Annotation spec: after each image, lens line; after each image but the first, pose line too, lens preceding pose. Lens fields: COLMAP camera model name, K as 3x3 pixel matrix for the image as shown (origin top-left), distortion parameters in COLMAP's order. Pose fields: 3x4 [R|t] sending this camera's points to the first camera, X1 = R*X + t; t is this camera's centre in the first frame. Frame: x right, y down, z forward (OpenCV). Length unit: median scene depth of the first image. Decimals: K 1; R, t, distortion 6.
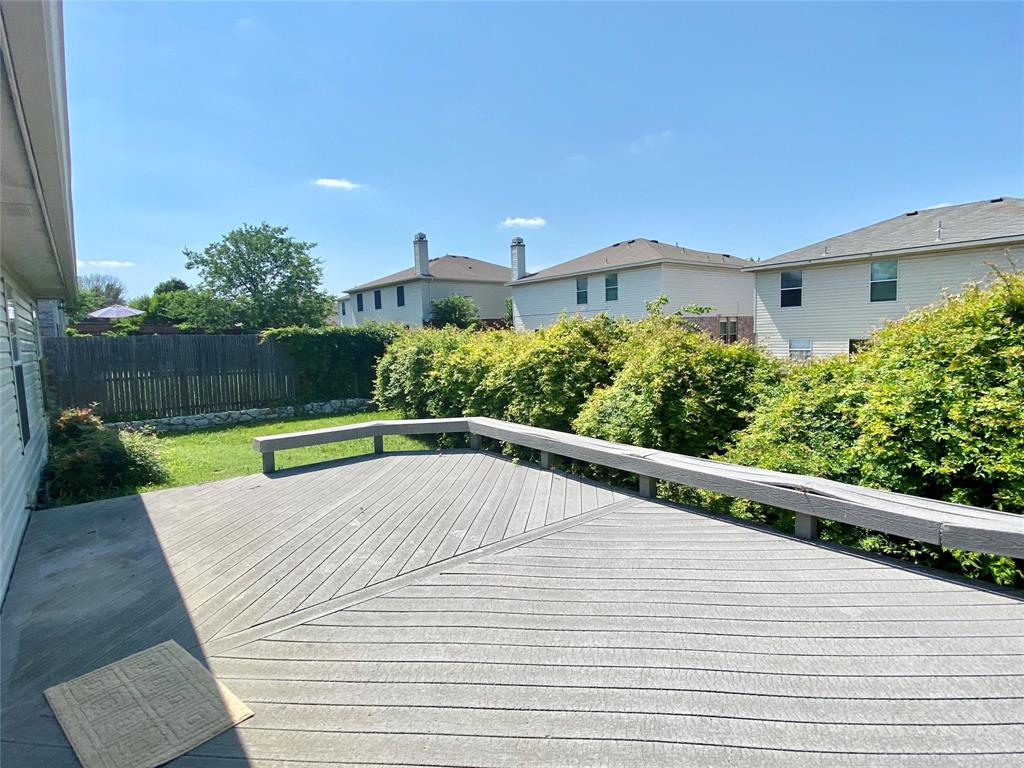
lens RADIAL K [[510.6, 0, 510.5], [0, 510.6, 380.6], [0, 0, 1]] dist [0.055775, -0.073443]
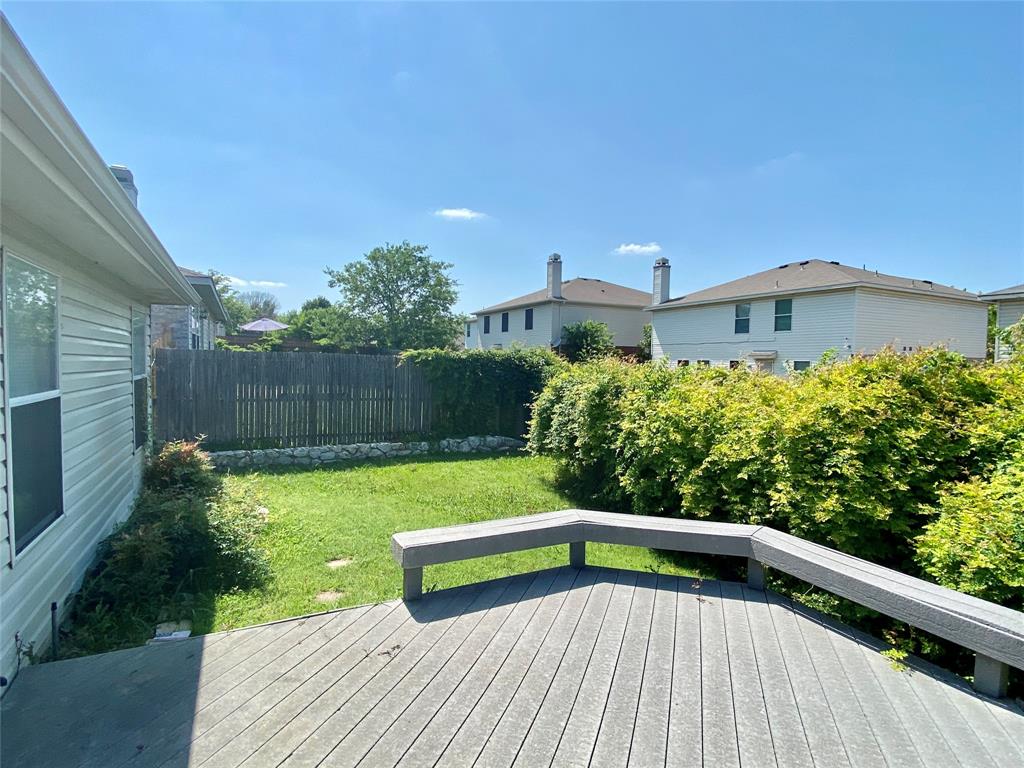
lens RADIAL K [[510.6, 0, 510.5], [0, 510.6, 380.6], [0, 0, 1]] dist [0.055775, -0.073443]
pose [[0.975181, 0.055643, -0.214302, -0.065666], [-0.066029, 0.996950, -0.041608, -0.014229], [0.211333, 0.054726, 0.975881, 0.116144]]
